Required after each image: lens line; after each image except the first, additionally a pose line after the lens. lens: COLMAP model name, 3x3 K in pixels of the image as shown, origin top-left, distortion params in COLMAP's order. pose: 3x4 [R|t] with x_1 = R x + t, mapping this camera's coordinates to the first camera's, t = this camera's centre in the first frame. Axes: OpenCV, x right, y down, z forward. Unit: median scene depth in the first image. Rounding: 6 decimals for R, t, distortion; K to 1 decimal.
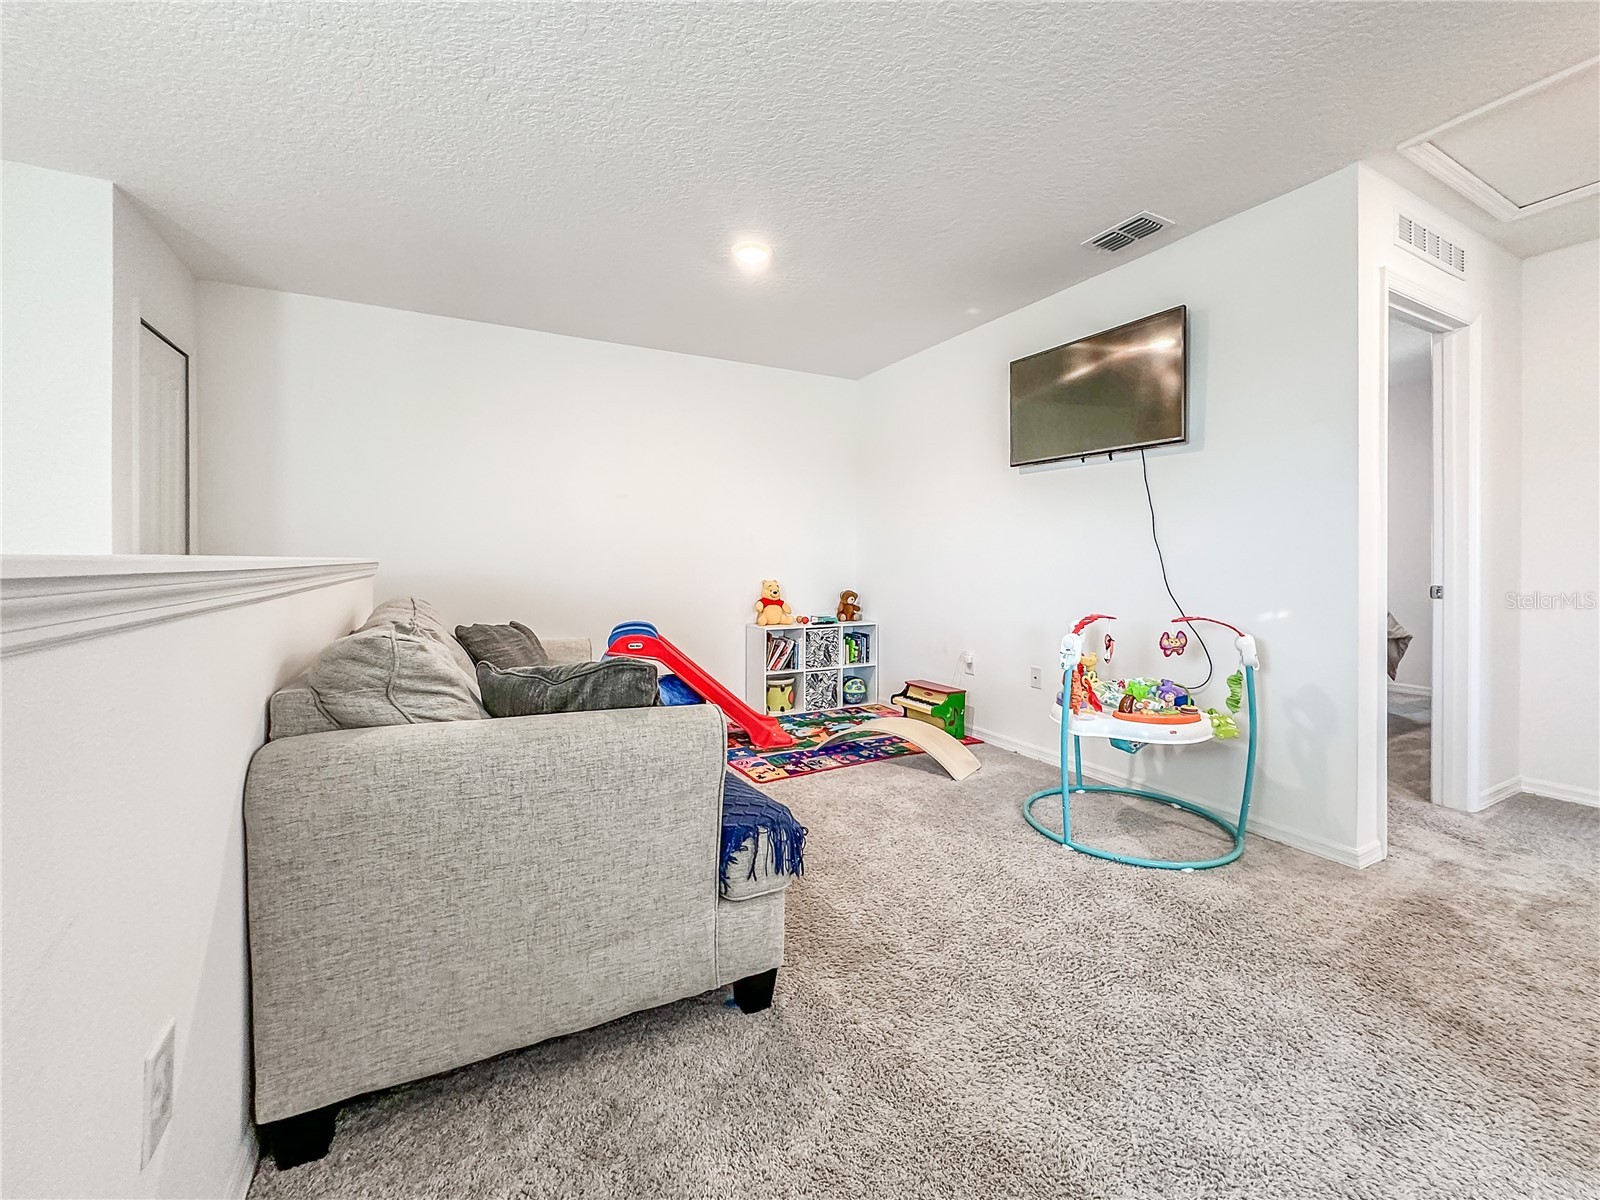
lens RADIAL K [[645.4, 0, 827.9], [0, 645.4, 561.6], [0, 0, 1]] dist [0.000142, -0.000004]
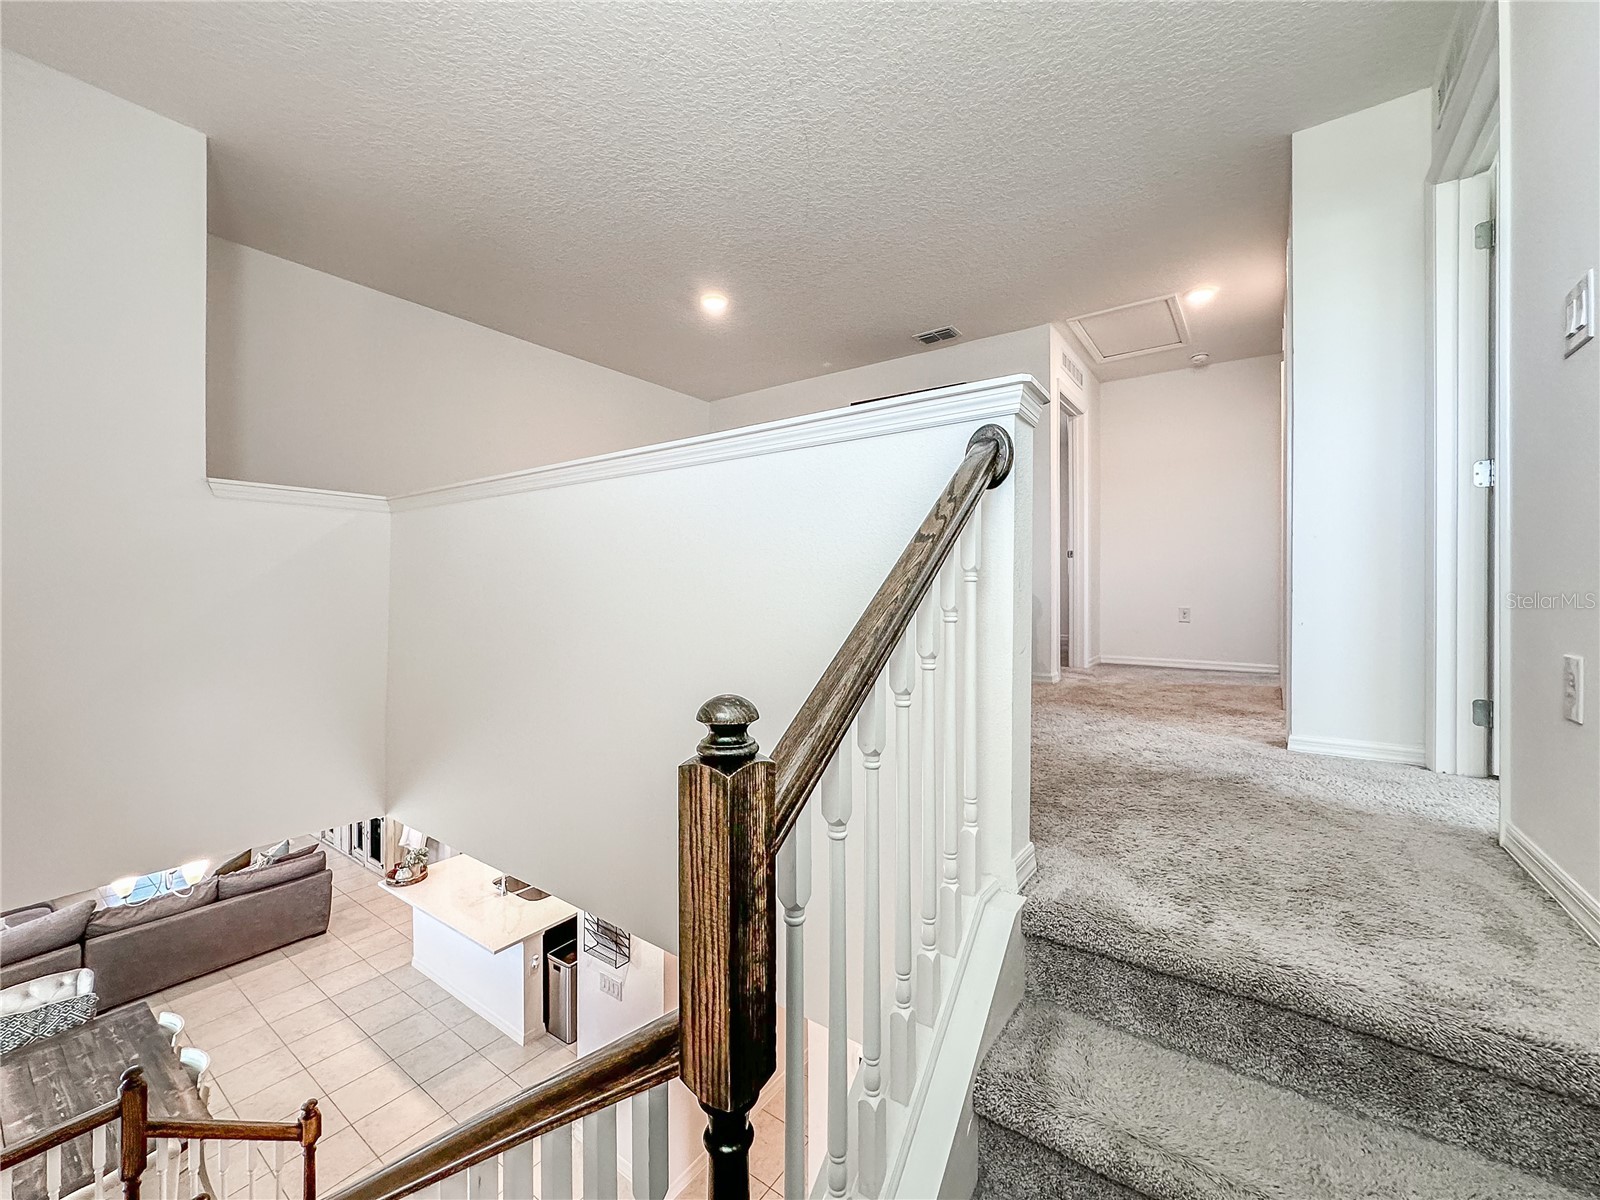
lens RADIAL K [[645.4, 0, 798.4], [0, 645.4, 595.5], [0, 0, 1]] dist [0.000142, -0.000004]
pose [[0.905882, -0.002905, 0.423521, -0.587704], [0.004971, 0.999981, -0.003773, 0.177905], [-0.423502, 0.005523, 0.905879, -0.375550]]
